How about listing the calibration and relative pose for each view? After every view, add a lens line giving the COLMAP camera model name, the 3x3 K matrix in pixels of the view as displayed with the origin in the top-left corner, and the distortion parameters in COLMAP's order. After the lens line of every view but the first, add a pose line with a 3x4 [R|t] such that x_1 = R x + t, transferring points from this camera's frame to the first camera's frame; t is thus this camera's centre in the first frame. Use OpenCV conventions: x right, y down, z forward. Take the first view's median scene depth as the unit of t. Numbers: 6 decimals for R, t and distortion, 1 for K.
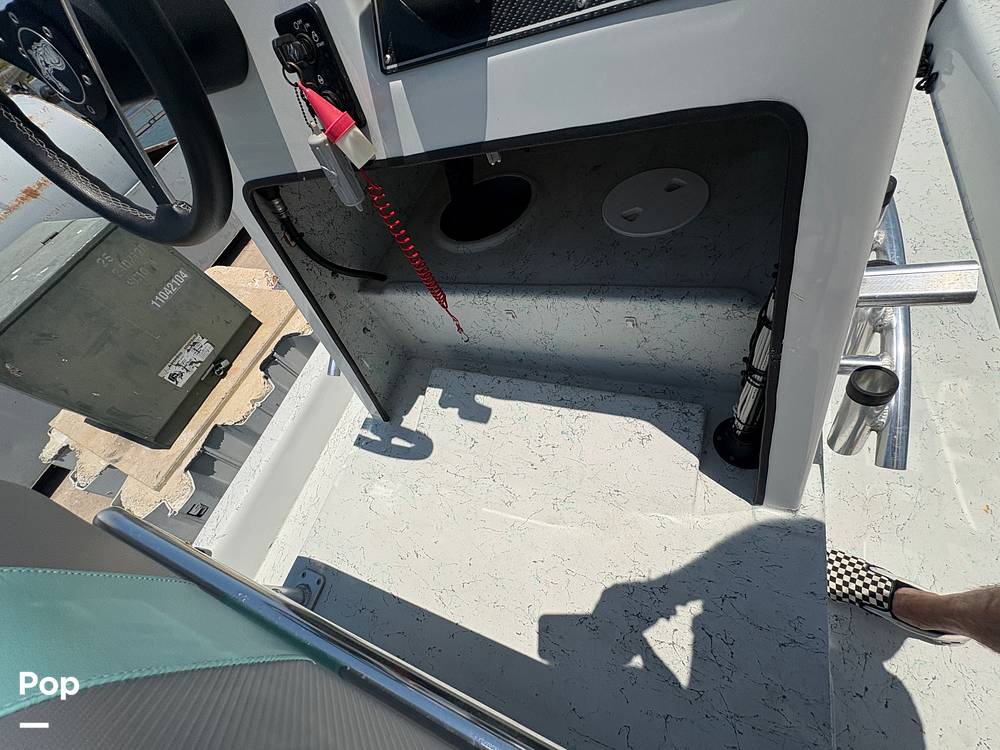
lens RADIAL K [[399.2, 0, 500.0], [0, 399.2, 375.0], [0, 0, 1]] dist [0.000962, 0.000219]
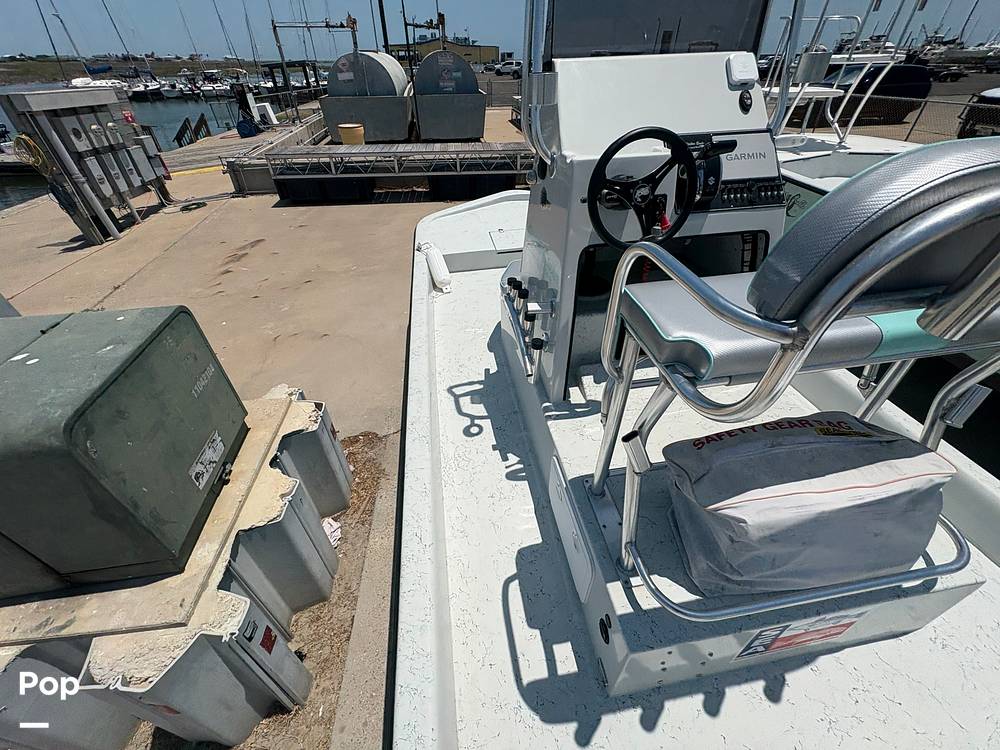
lens RADIAL K [[399.2, 0, 500.0], [0, 399.2, 375.0], [0, 0, 1]] dist [0.000962, 0.000219]
pose [[0.840553, -0.048112, 0.539588, -0.722322], [0.256121, 0.912990, -0.317572, 0.245429], [-0.477360, 0.405136, 0.779739, -0.073393]]
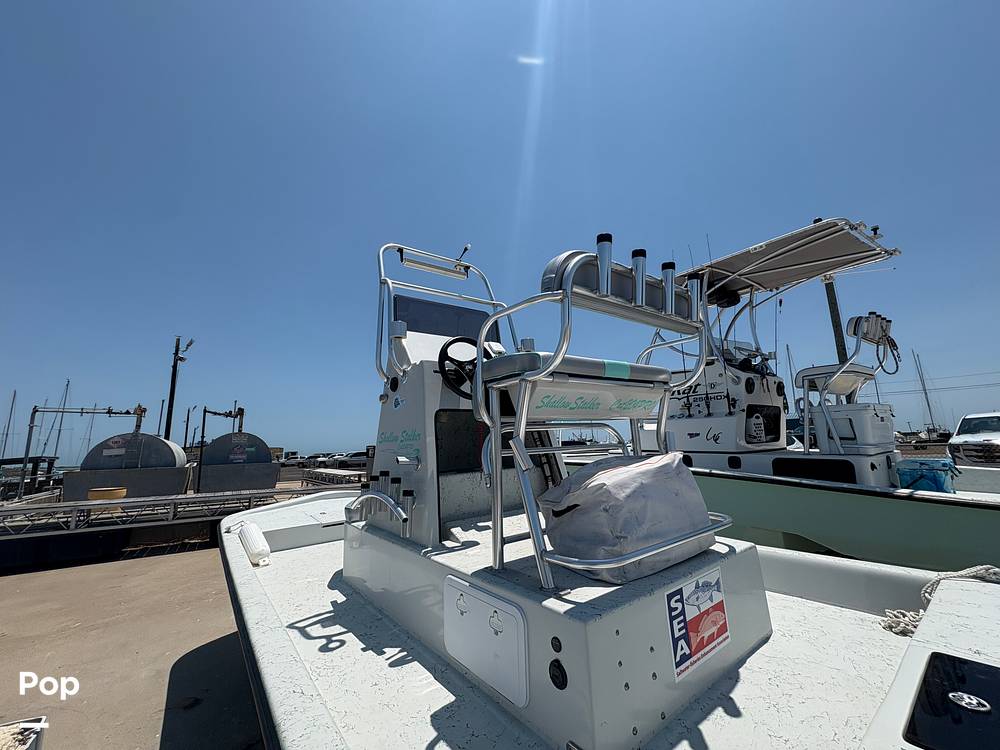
lens RADIAL K [[396.2, 0, 500.0], [0, 396.2, 375.0], [0, 0, 1]] dist [0.007854, 0.000328]
pose [[0.535423, 0.427952, 0.728134, -0.886186], [0.626627, 0.376742, -0.682206, 0.597863], [-0.566270, 0.821537, -0.066450, 0.214795]]
